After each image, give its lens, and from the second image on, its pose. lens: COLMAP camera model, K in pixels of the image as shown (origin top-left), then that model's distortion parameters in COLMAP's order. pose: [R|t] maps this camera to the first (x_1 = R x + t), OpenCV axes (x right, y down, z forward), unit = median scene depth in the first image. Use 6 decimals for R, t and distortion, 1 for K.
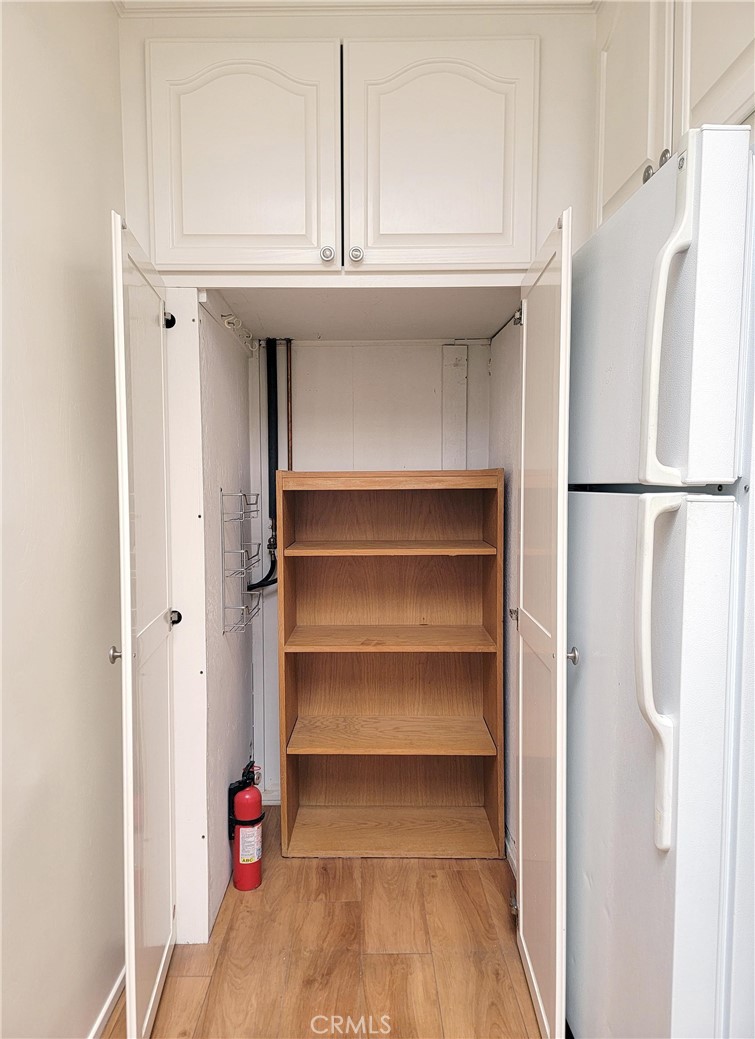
lens RADIAL K [[722.3, 0, 361.5], [0, 722.3, 521.5], [0, 0, 1]] dist [0.047778, -0.004221]
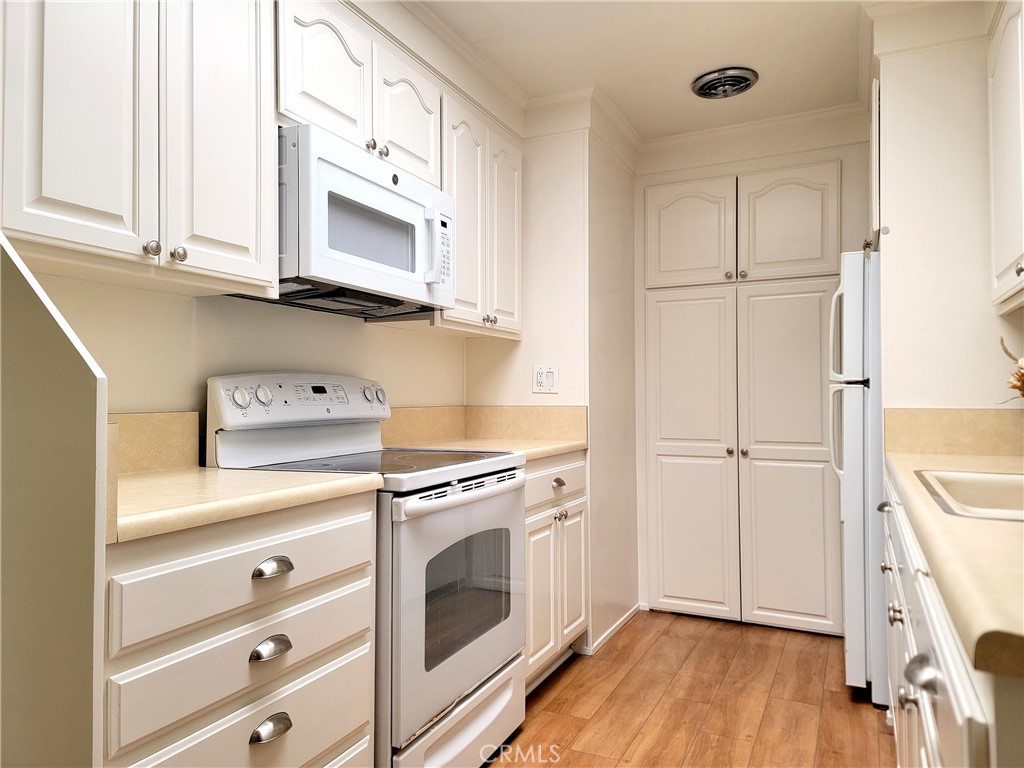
lens RADIAL K [[719.2, 0, 521.9], [0, 719.2, 383.8], [0, 0, 1]] dist [0.094424, -0.058834]
pose [[0.907606, -0.008294, -0.419740, 0.299473], [-0.021113, 0.997638, -0.065366, 0.096307], [0.419291, 0.068189, 0.905287, -1.159264]]
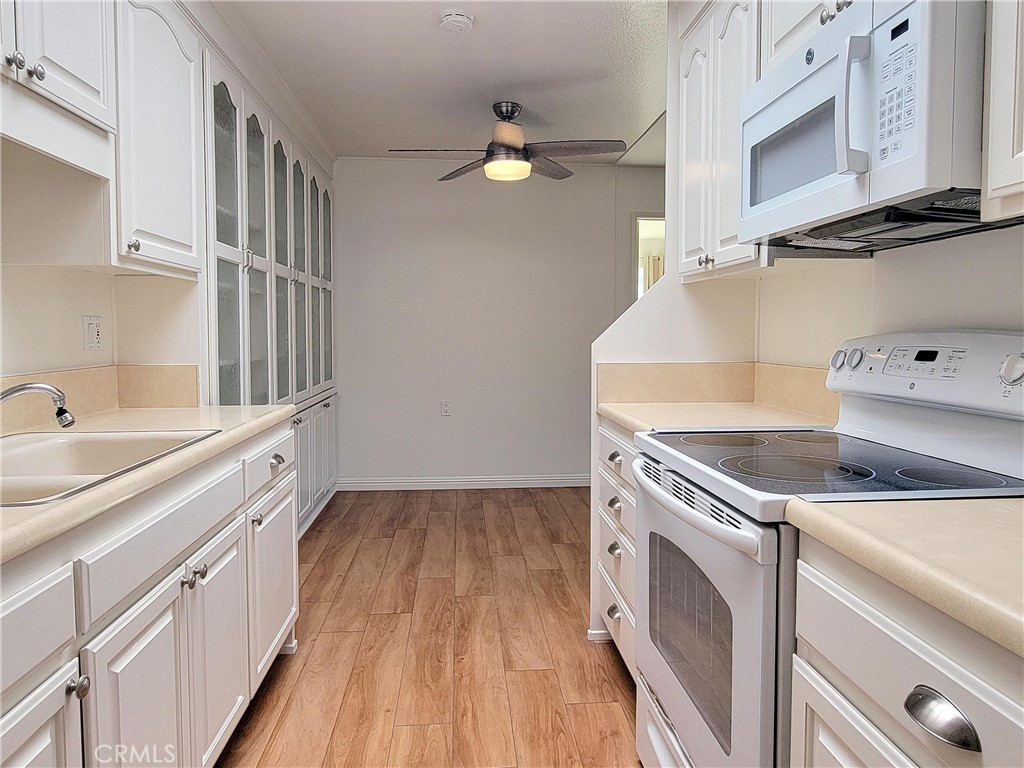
lens RADIAL K [[686.2, 0, 513.1], [0, 686.2, 361.9], [0, 0, 1]] dist [0.001830, 0.000336]
pose [[-0.996933, 0.007767, -0.077871, -0.020584], [0.000151, 0.995251, 0.097343, -0.058354], [0.078257, 0.097032, -0.992200, 0.831421]]
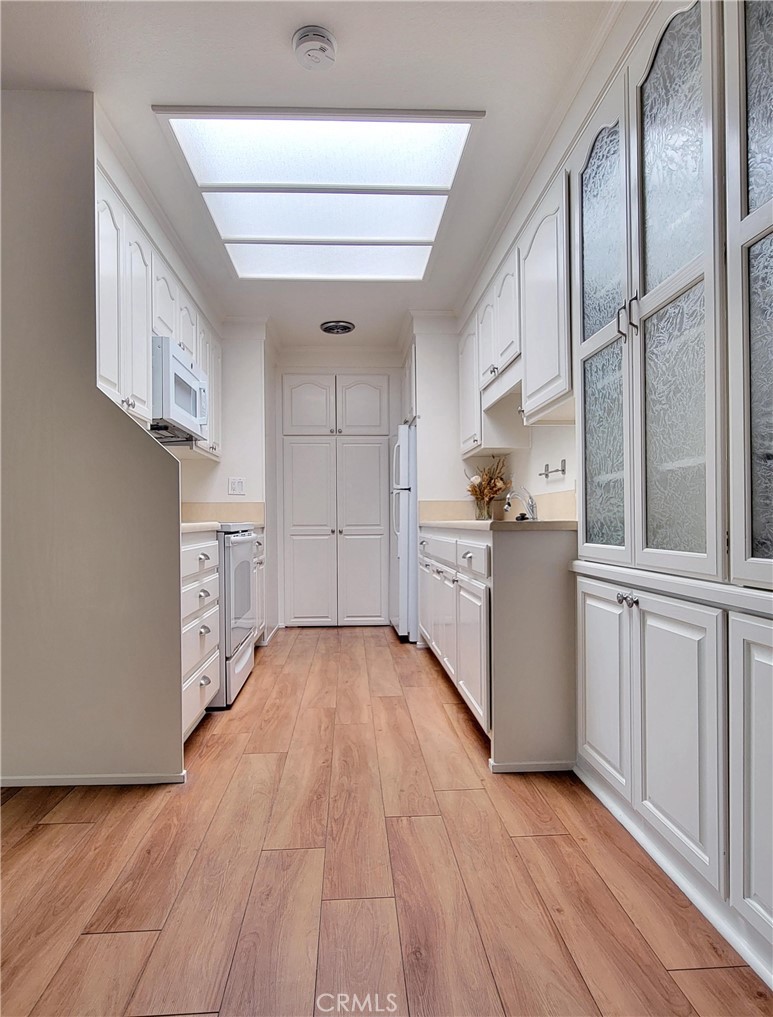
lens RADIAL K [[579.9, 0, 383.8], [0, 579.9, 521.0], [0, 0, 1]] dist [-0.000495, 0.000021]
pose [[0.998258, -0.004848, 0.058799, 0.040988], [0.007905, 0.998623, -0.051870, 0.250715], [-0.058466, 0.052244, 0.996921, -1.986395]]
